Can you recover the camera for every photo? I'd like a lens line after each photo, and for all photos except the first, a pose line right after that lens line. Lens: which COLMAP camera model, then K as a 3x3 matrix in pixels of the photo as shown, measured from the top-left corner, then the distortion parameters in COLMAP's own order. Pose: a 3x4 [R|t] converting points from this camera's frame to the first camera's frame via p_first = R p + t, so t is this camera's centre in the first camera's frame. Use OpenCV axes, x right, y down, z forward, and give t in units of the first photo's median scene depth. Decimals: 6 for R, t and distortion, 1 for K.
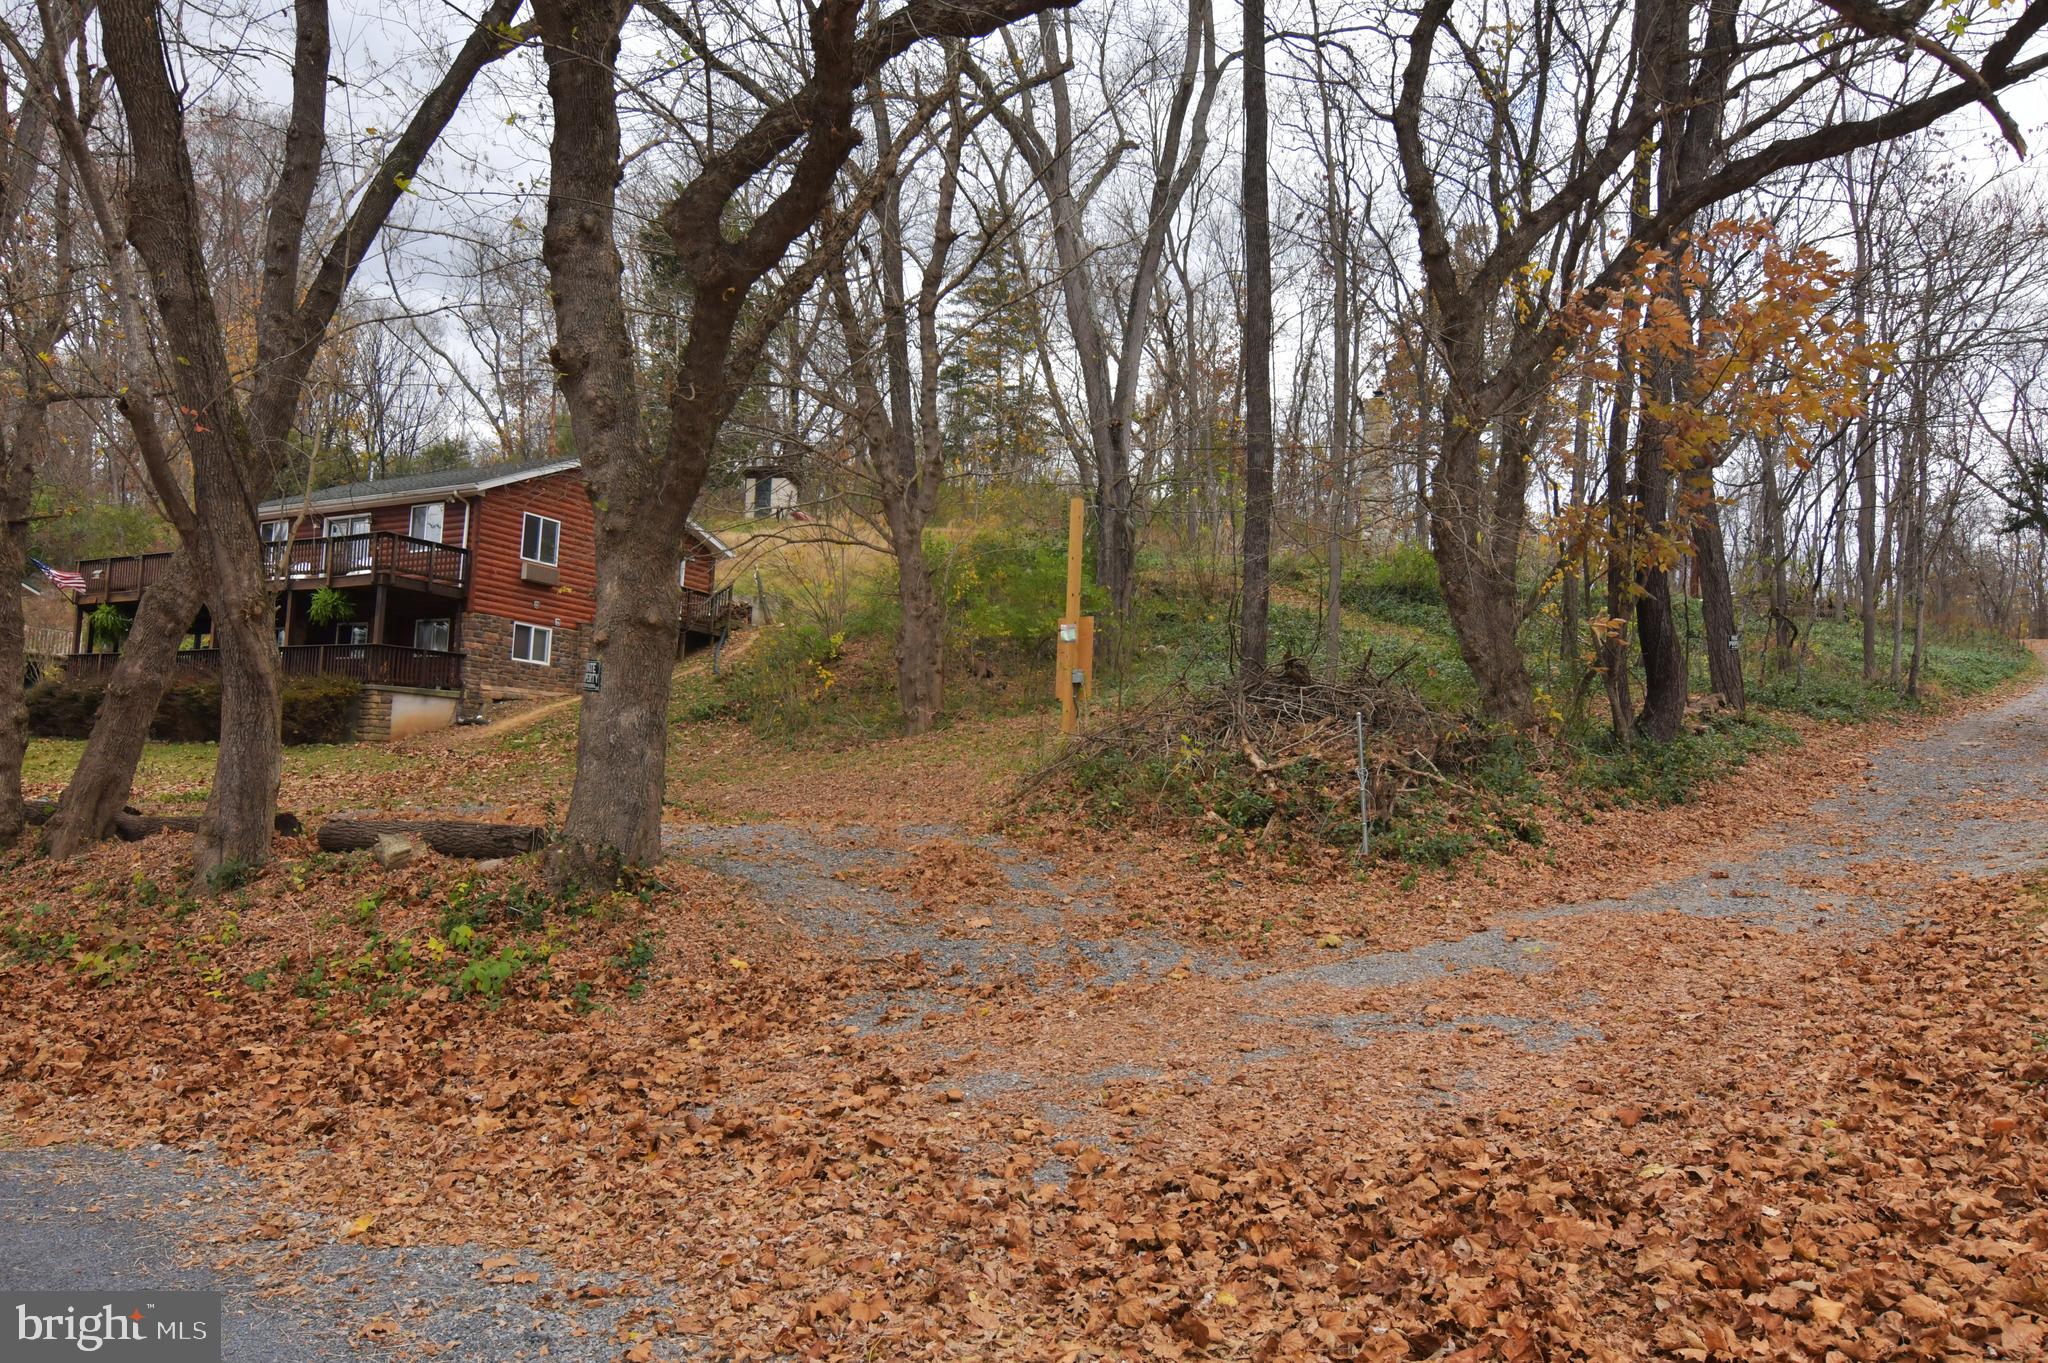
lens RADIAL K [[1451.0, 0, 1023.0], [0, 1451.0, 686.7], [0, 0, 1]] dist [0.002644, -0.002065]
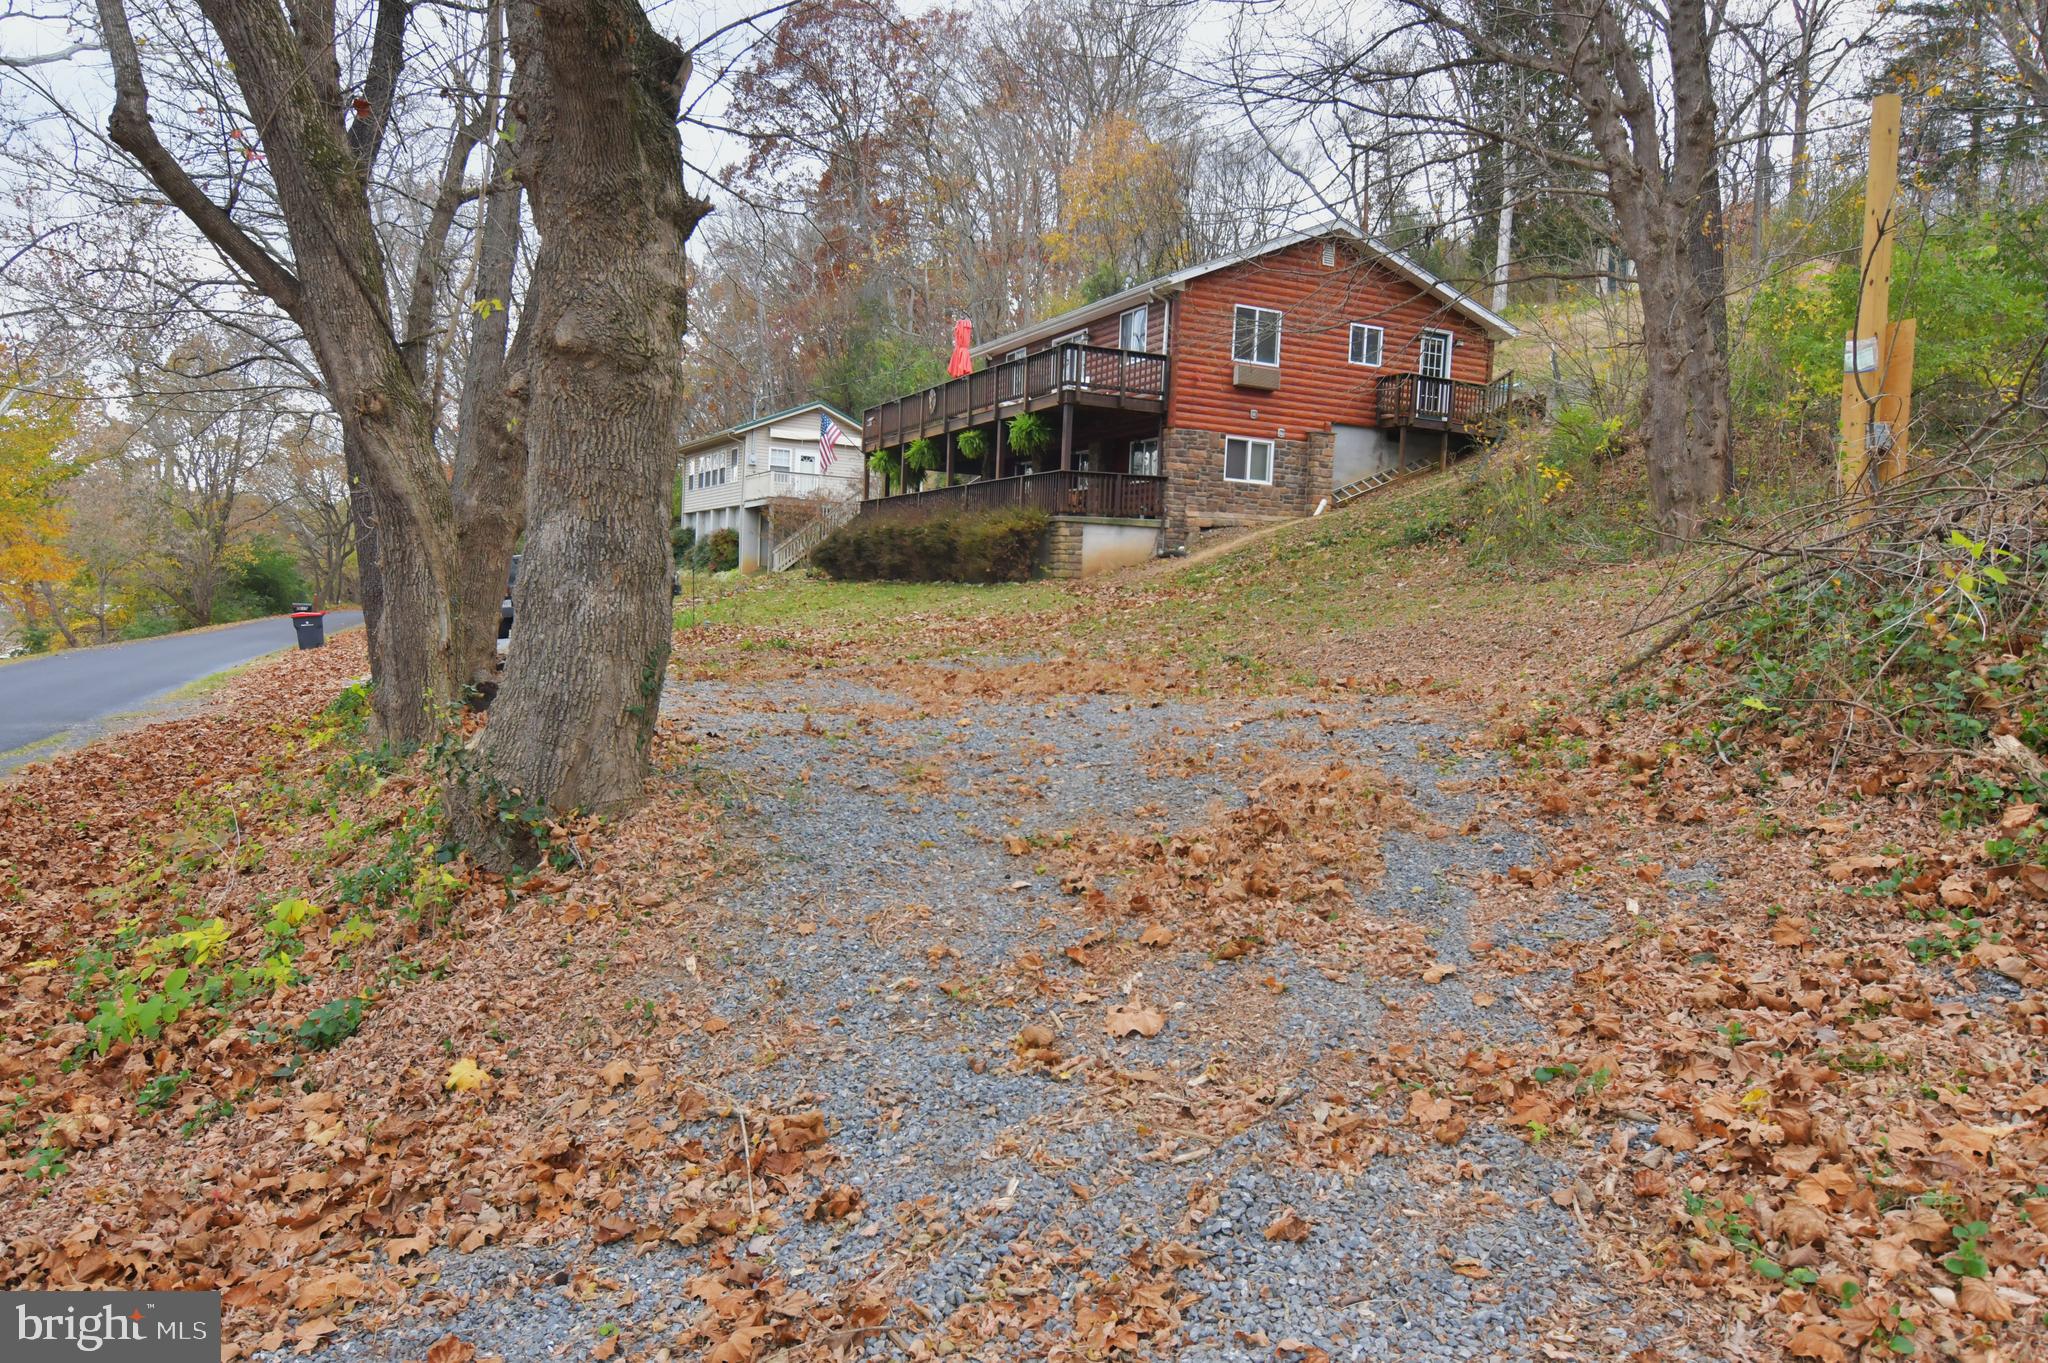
lens RADIAL K [[1451.0, 0, 1025.2], [0, 1451.0, 682.5], [0, 0, 1]] dist [0.002644, -0.002065]
pose [[0.812617, 0.023033, -0.582343, 0.059256], [0.043301, 0.994071, 0.099741, 0.010038], [0.581188, -0.106267, 0.806801, 0.231220]]
